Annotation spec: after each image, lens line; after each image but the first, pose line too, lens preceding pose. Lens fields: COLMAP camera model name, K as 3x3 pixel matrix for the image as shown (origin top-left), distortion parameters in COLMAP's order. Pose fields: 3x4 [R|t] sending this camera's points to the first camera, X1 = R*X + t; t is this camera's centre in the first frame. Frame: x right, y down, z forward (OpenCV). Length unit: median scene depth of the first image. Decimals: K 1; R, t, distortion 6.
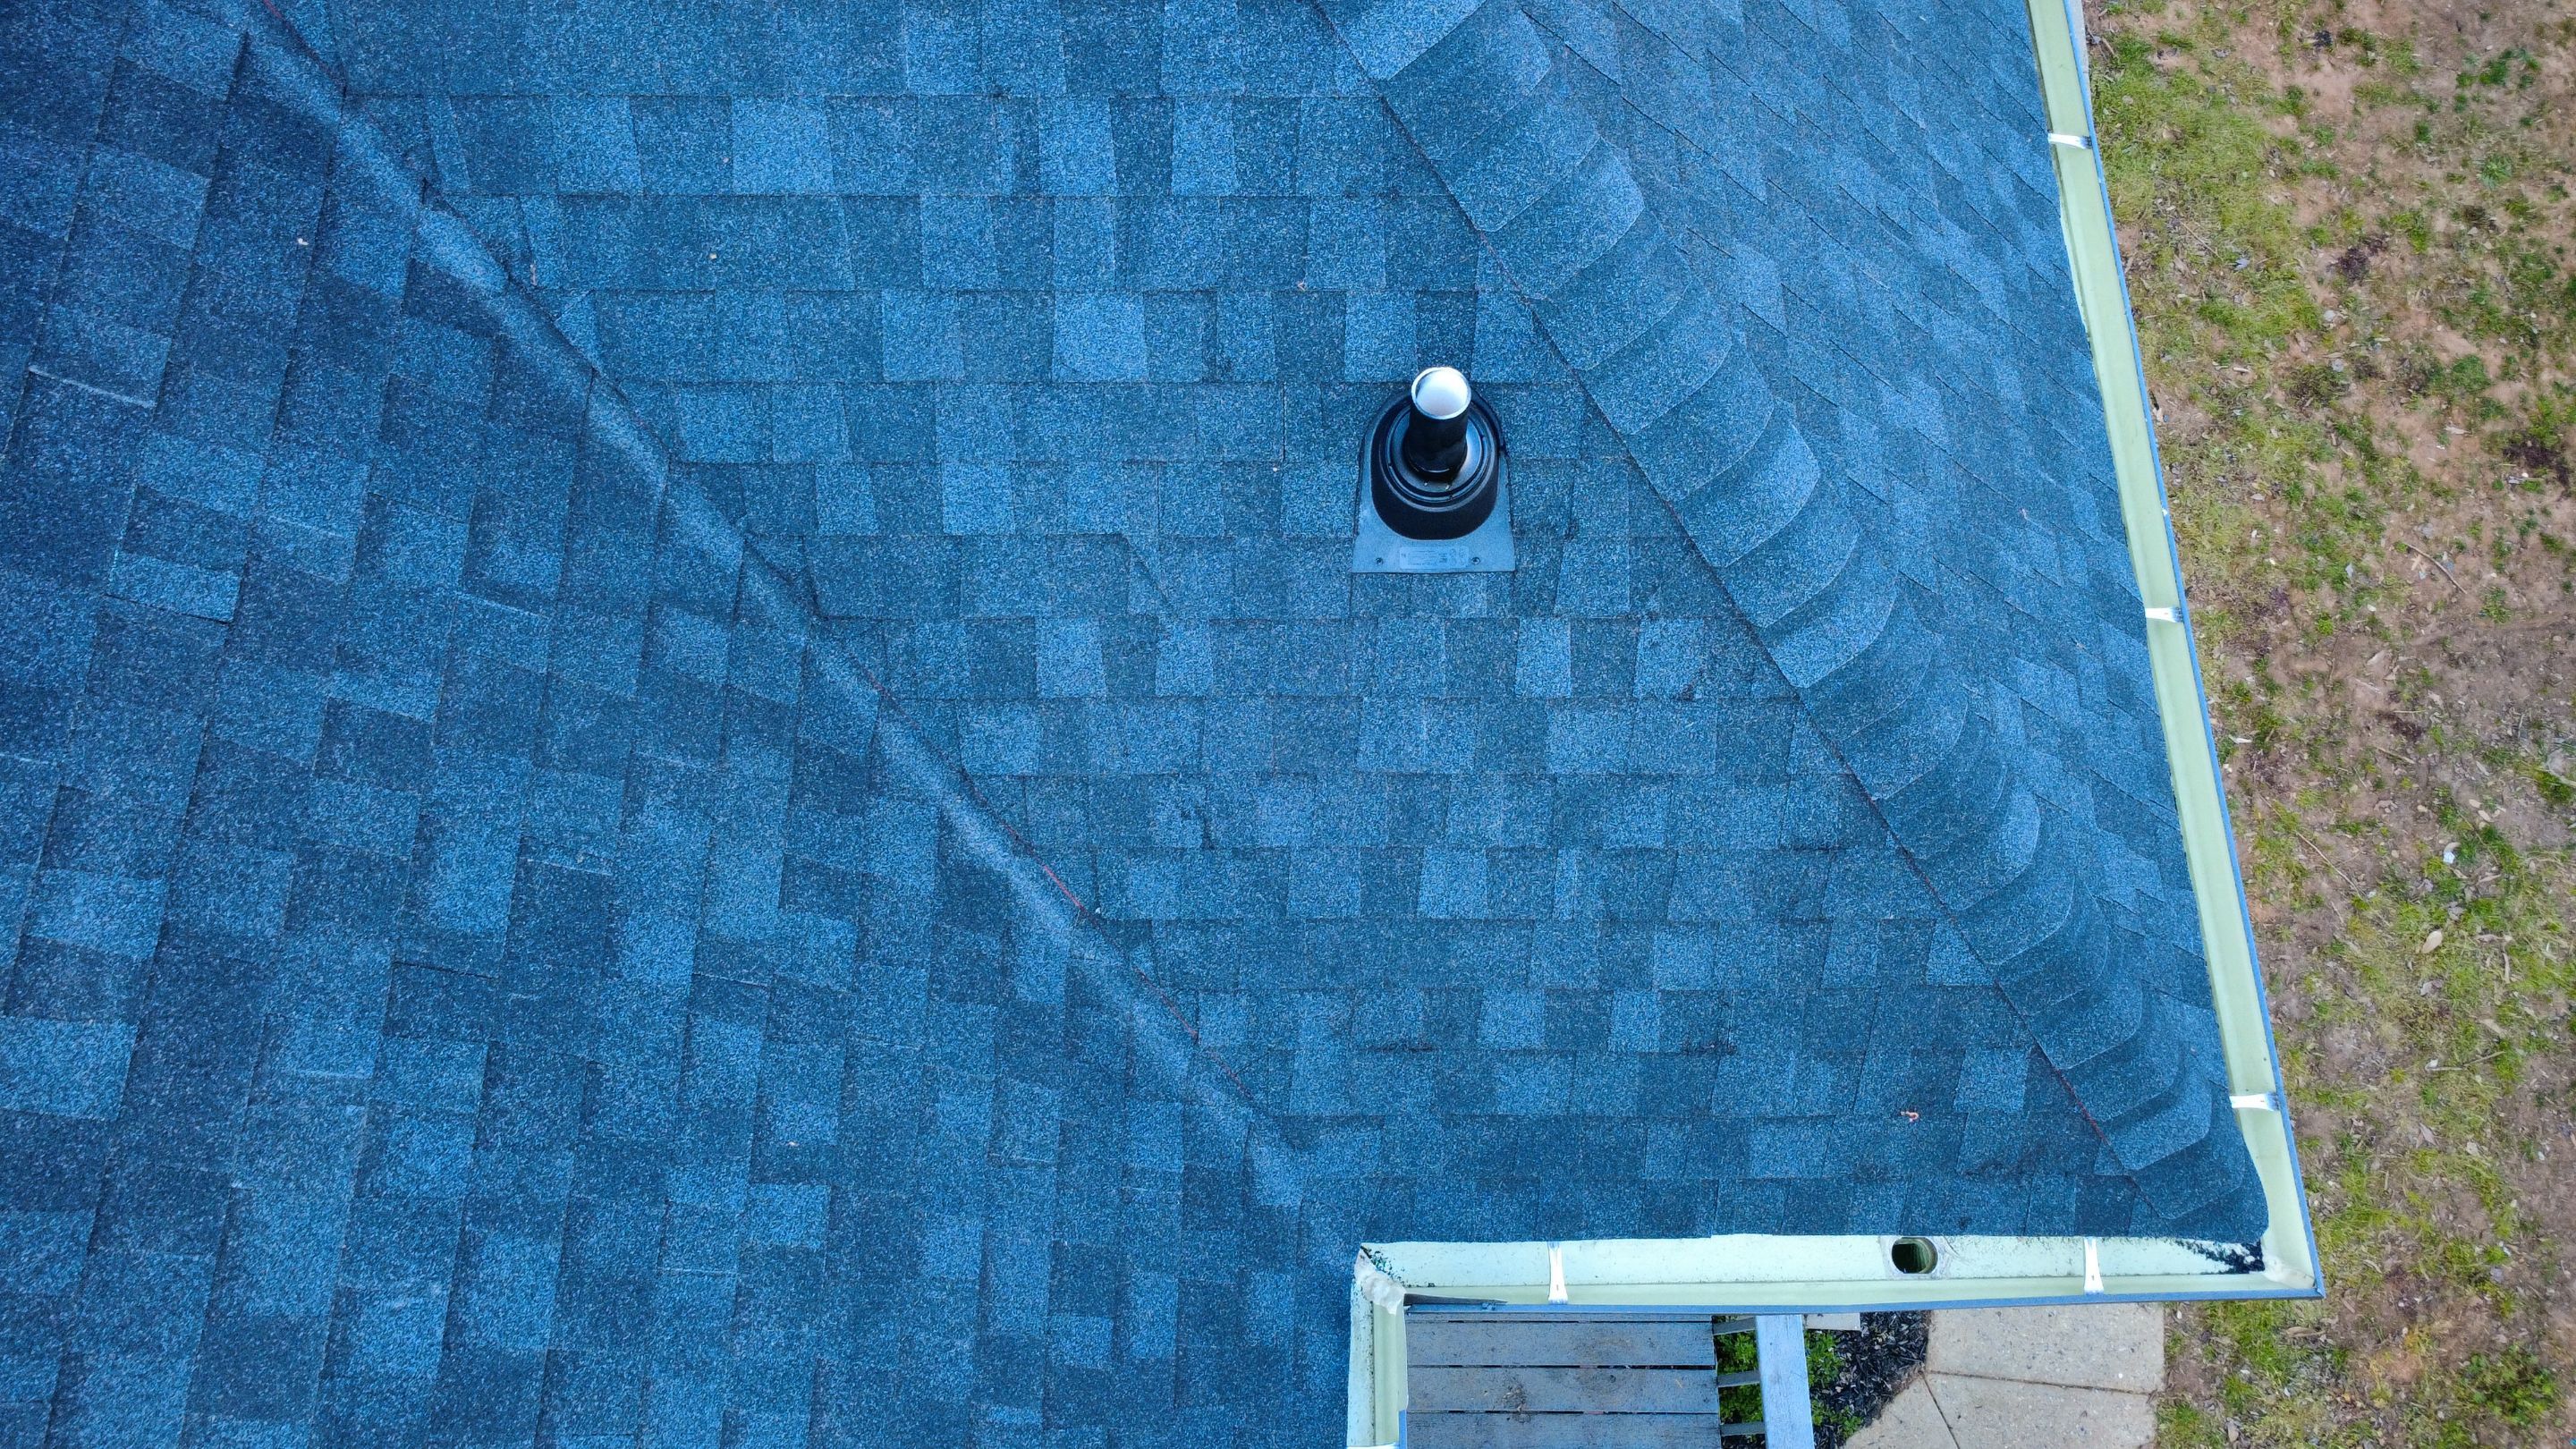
lens RADIAL K [[1883.9, 0, 1290.9], [0, 1883.9, 721.1], [0, 0, 1]] dist [-0.007519, 0.014778]
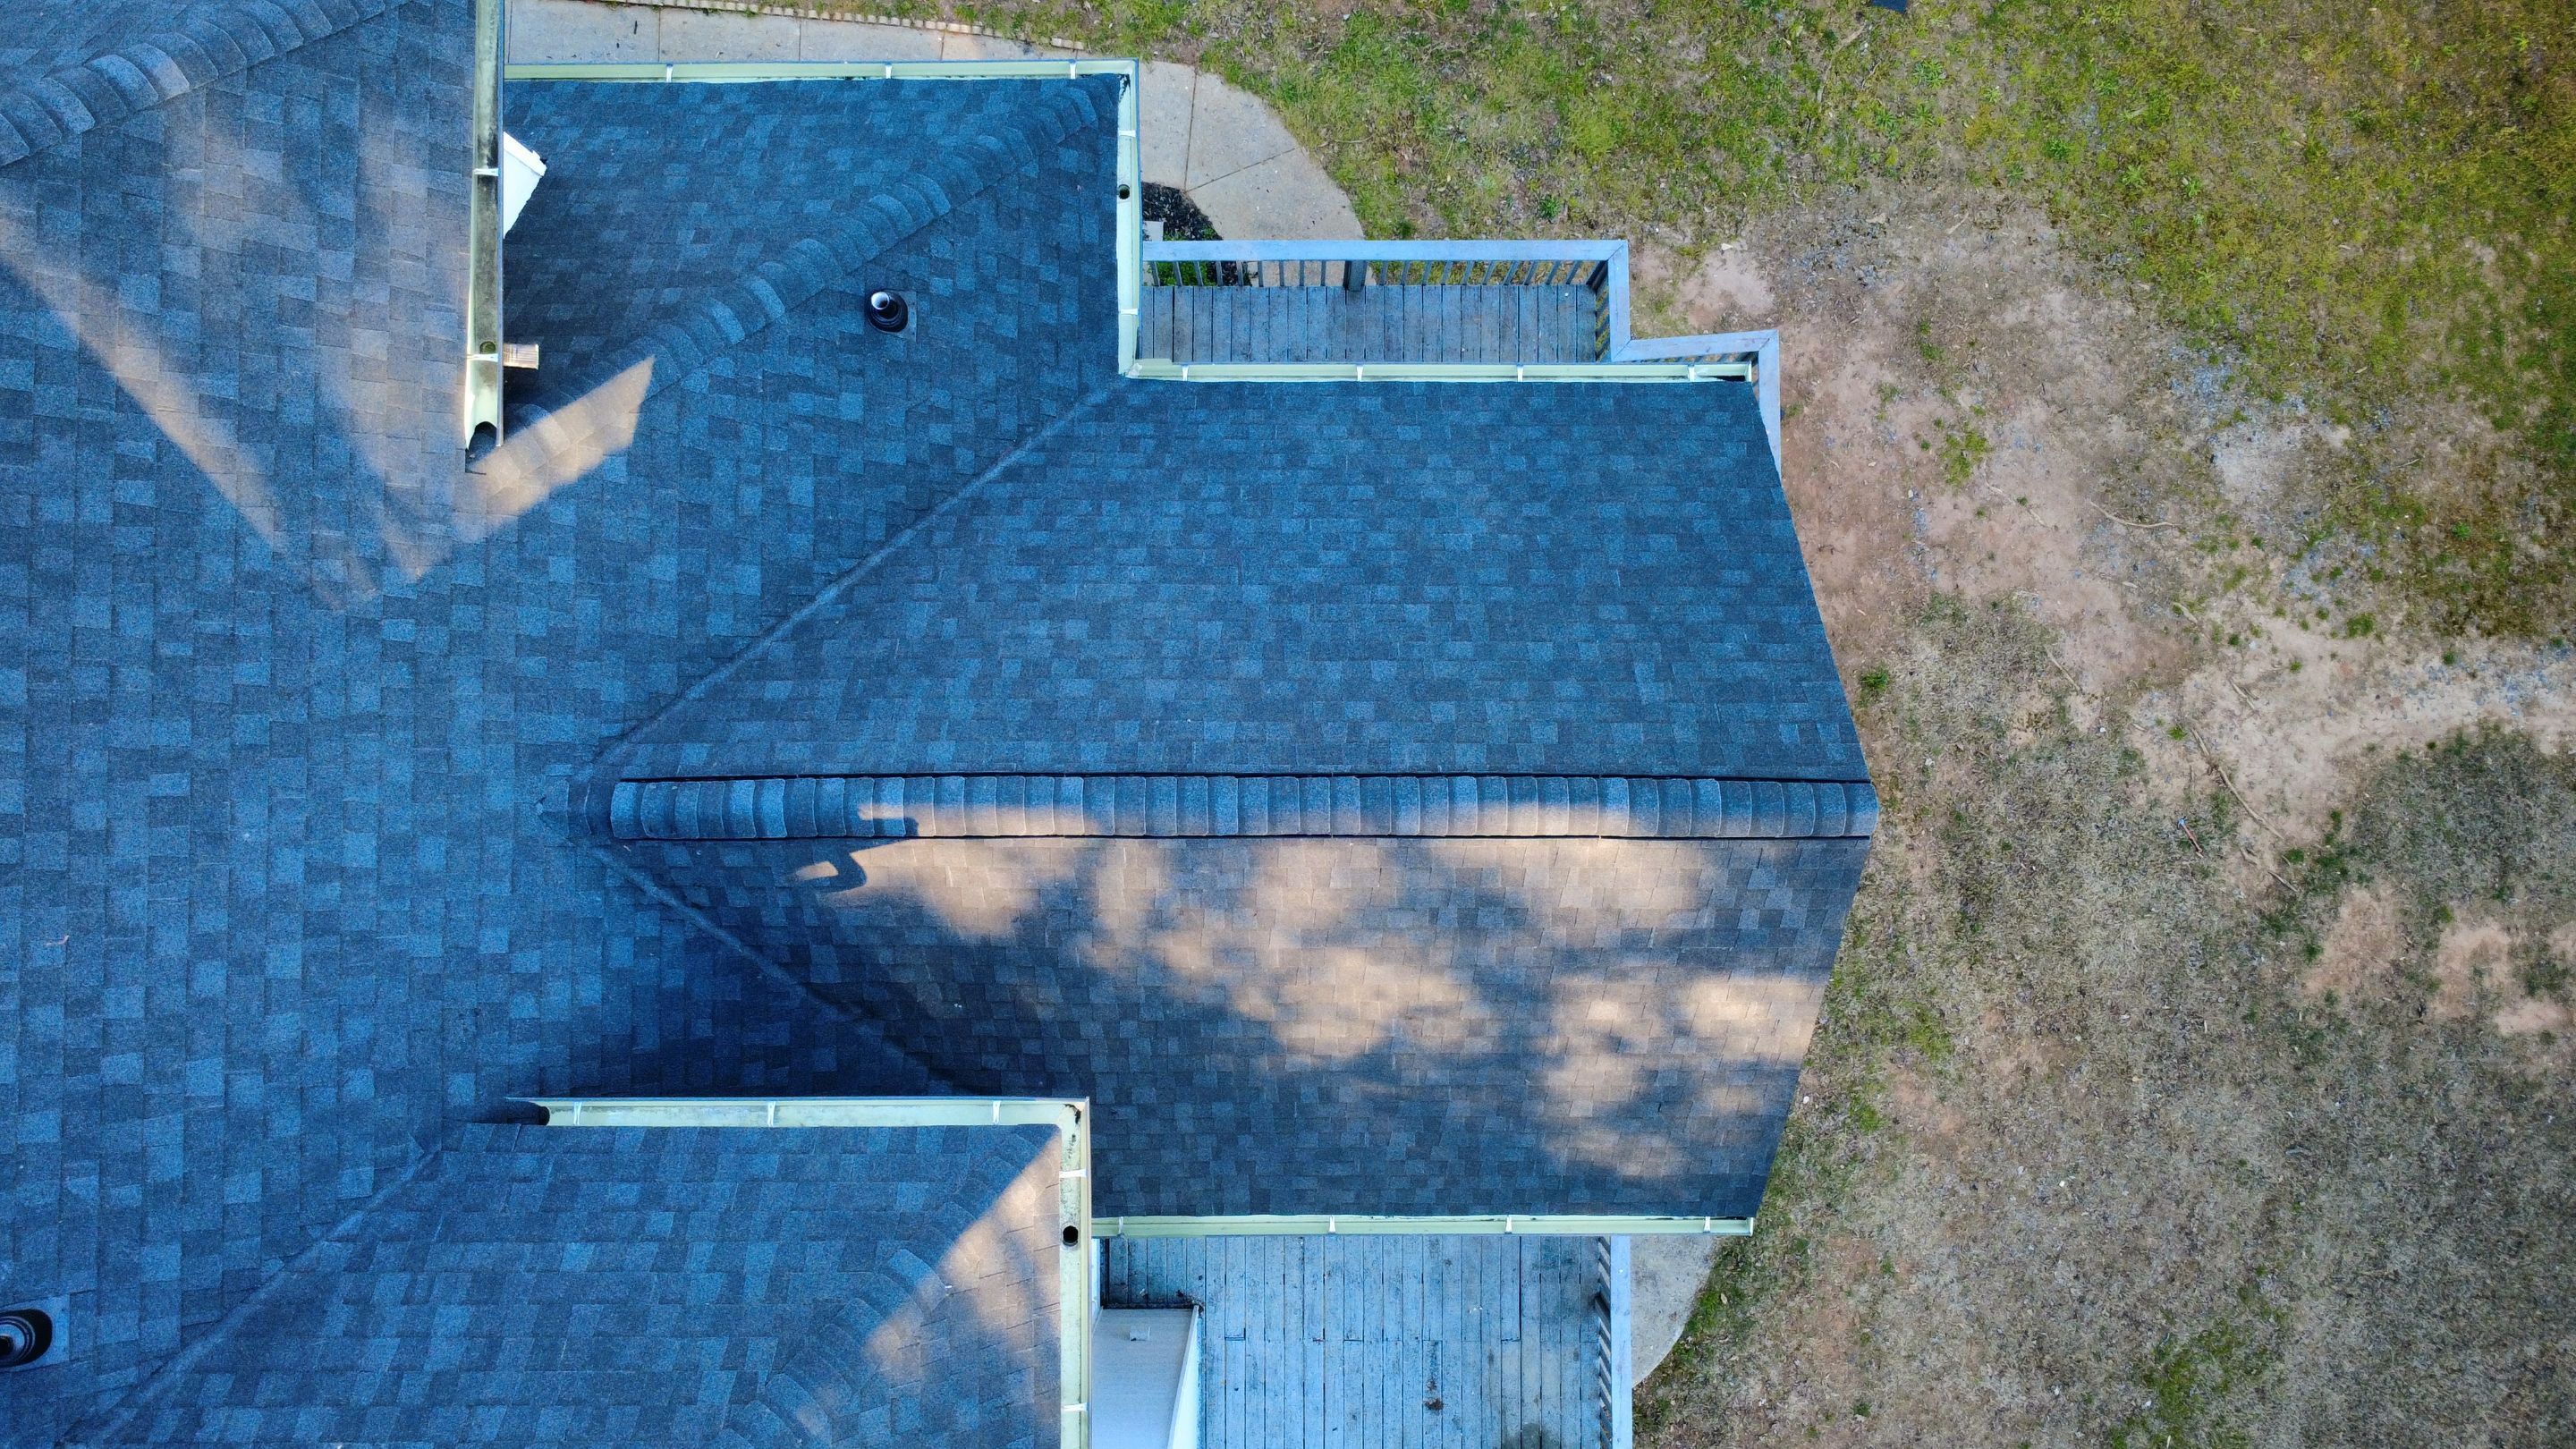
lens RADIAL K [[1883.9, 0, 1290.9], [0, 1883.9, 721.1], [0, 0, 1]] dist [-0.007519, 0.014778]
pose [[0.001513, -0.999503, 0.031482, -0.612261], [0.934285, 0.012637, 0.356302, -0.530392], [-0.356523, 0.028874, 0.933840, -1.891873]]
